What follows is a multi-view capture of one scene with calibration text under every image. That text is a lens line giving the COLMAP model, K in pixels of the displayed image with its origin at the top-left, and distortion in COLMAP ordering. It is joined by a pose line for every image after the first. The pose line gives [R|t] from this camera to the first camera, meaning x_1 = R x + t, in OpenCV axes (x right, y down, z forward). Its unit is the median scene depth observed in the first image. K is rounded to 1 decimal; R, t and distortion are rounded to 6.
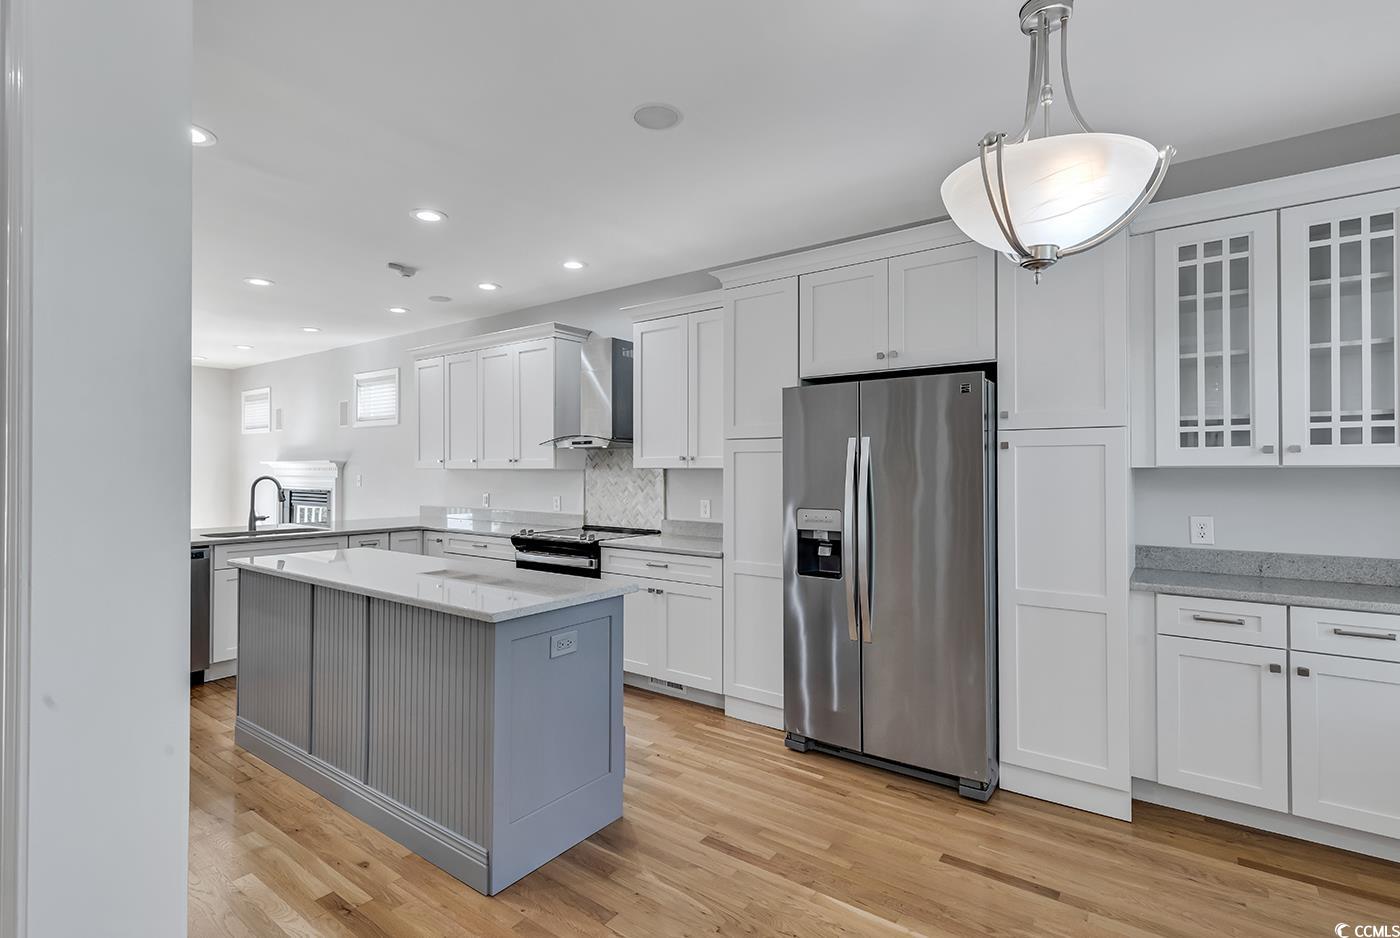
lens RADIAL K [[631.4, 0, 701.7], [0, 631.4, 473.6], [0, 0, 1]] dist [0.007914, -0.000956]
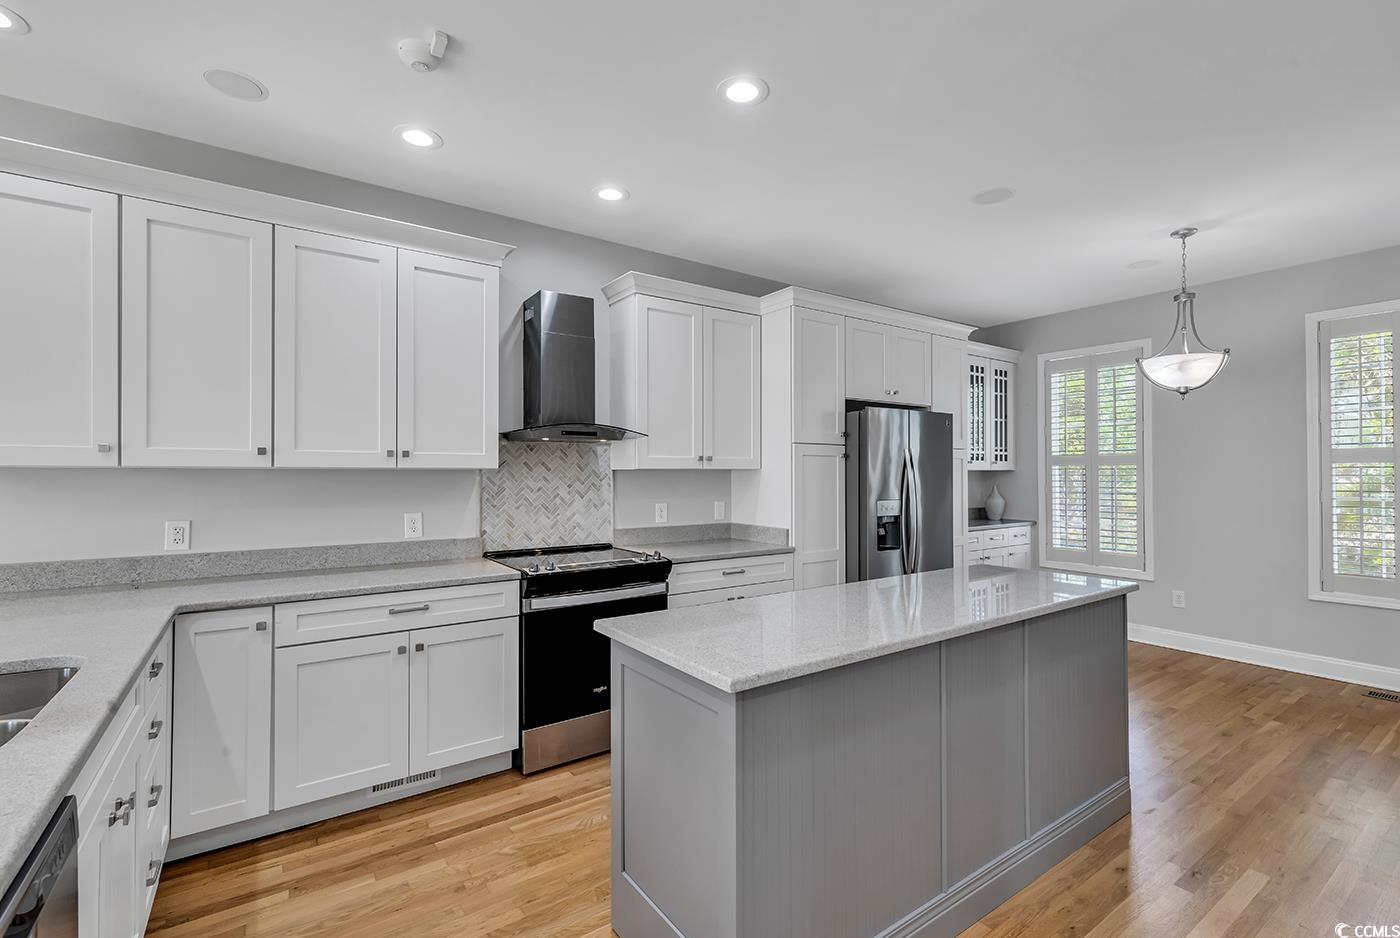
lens RADIAL K [[631.4, 0, 707.4], [0, 631.4, 473.6], [0, 0, 1]] dist [0.007914, -0.000956]
pose [[0.332468, -0.001457, 0.943114, -0.798119], [0.003685, 0.999993, 0.000246, -0.001628], [-0.943107, 0.003393, 0.332471, 0.599320]]
